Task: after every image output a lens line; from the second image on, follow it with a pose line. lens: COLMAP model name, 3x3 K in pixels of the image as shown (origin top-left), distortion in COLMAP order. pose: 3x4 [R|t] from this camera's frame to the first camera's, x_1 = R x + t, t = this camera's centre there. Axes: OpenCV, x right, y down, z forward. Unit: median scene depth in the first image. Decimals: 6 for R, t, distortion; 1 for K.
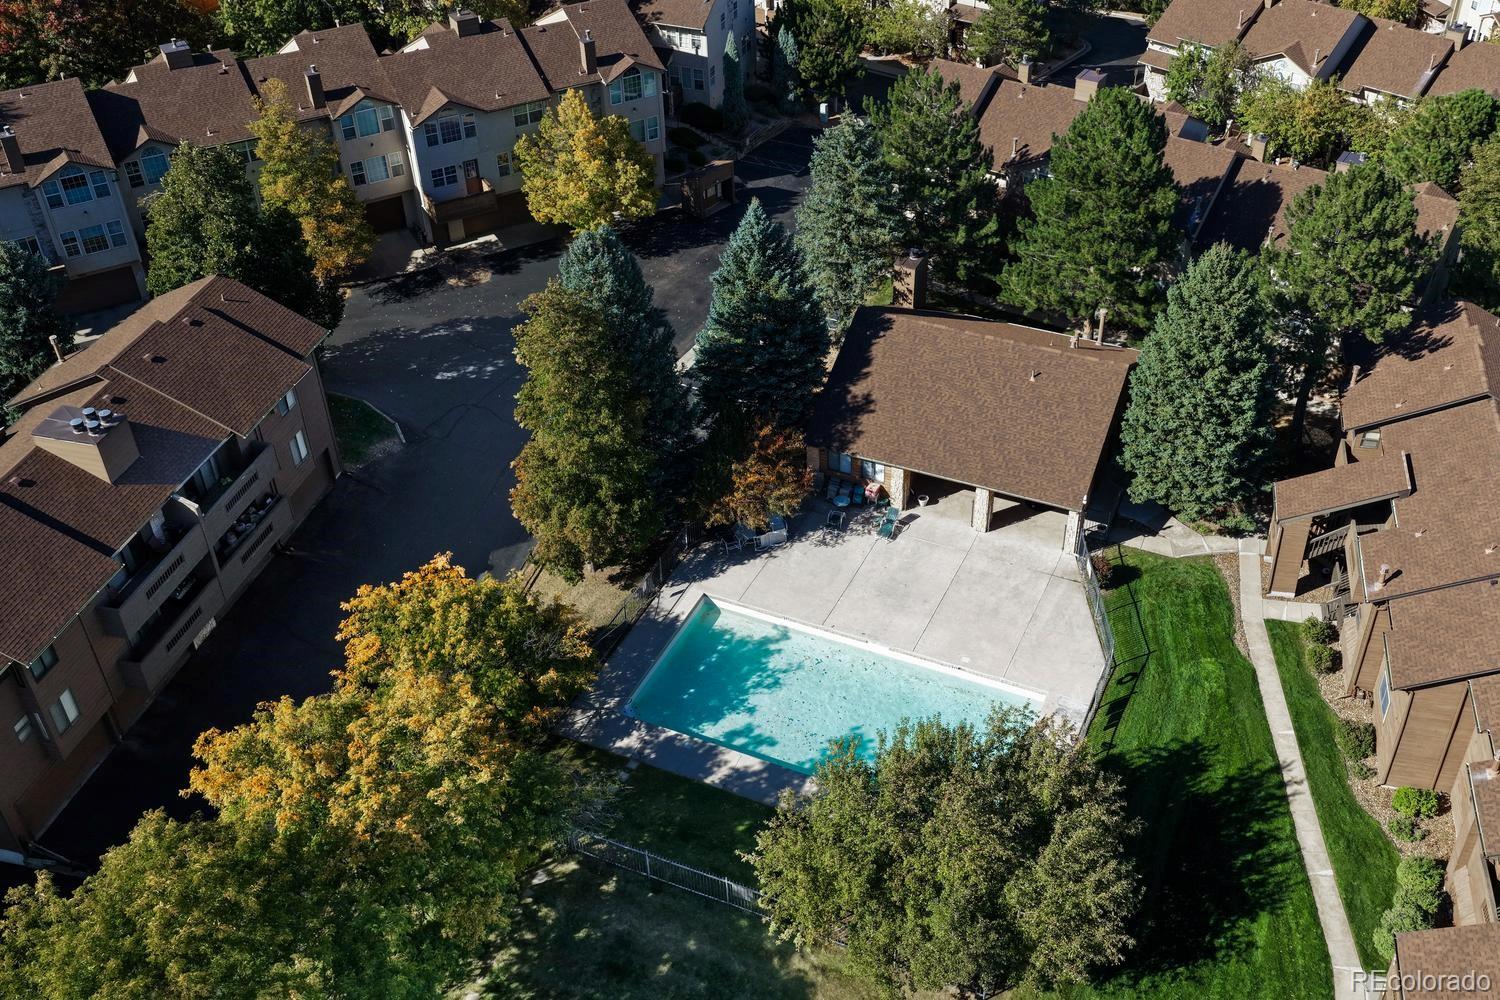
lens RADIAL K [[1535.4, 0, 750.0], [0, 1535.4, 500.0], [0, 0, 1]] dist [0.068512, -0.136048]
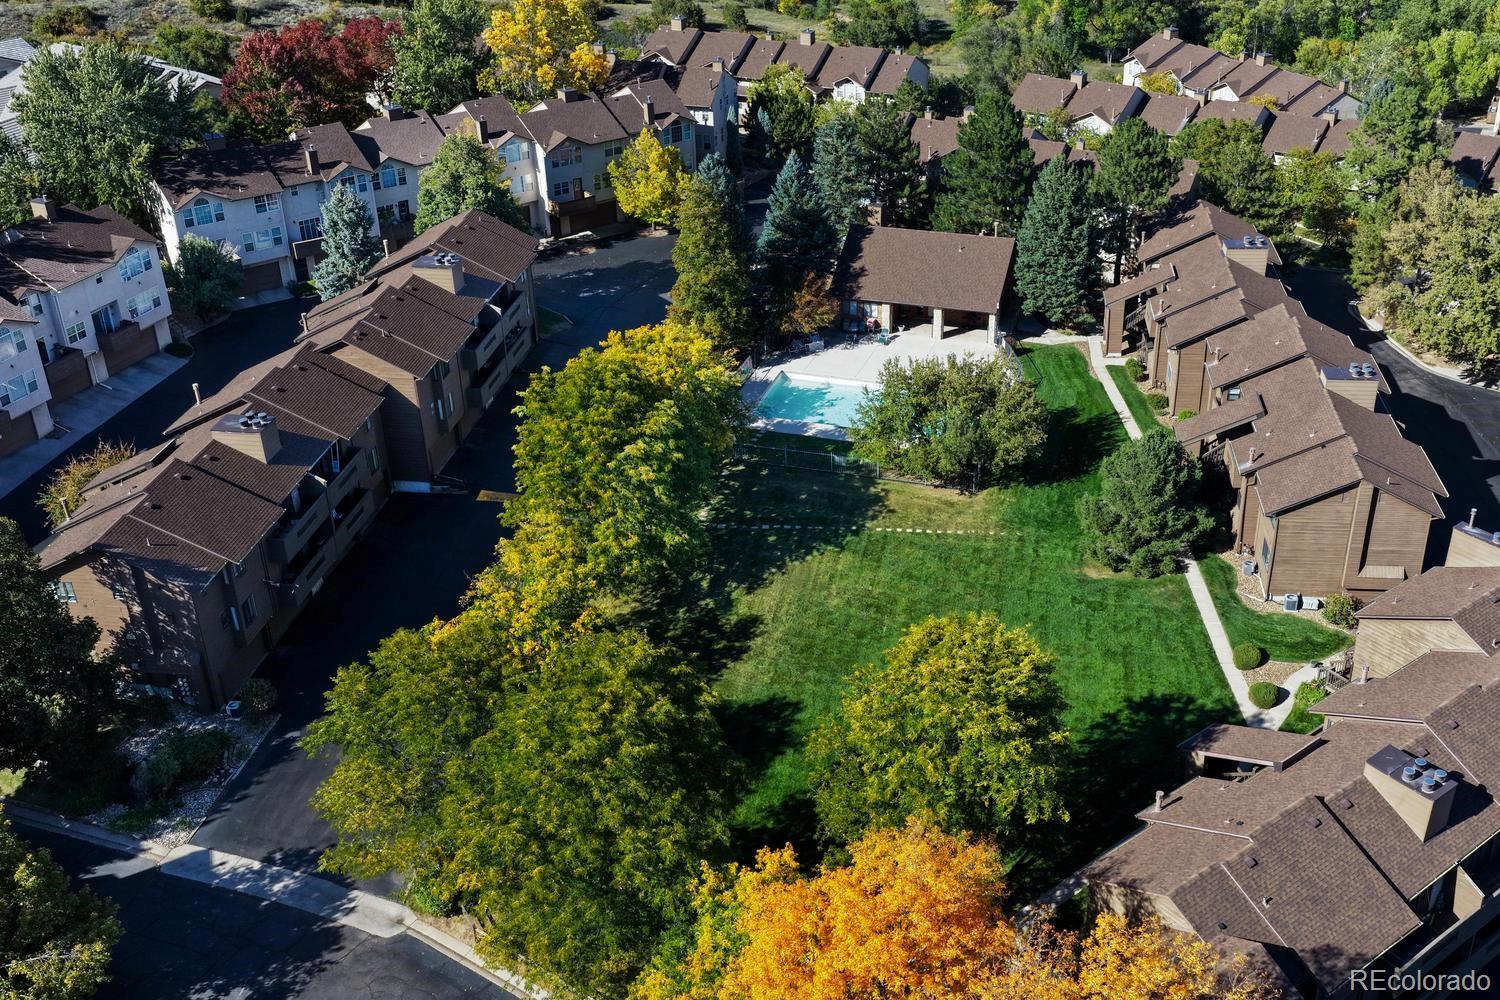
lens RADIAL K [[1606.1, 0, 750.0], [0, 1606.1, 500.0], [0, 0, 1]] dist [0.025608, 0.008842]
pose [[0.994567, -0.051510, 0.090458, -0.220691], [0.065244, 0.985582, -0.156116, 0.453037], [-0.081112, 0.161170, 0.983588, -0.676887]]
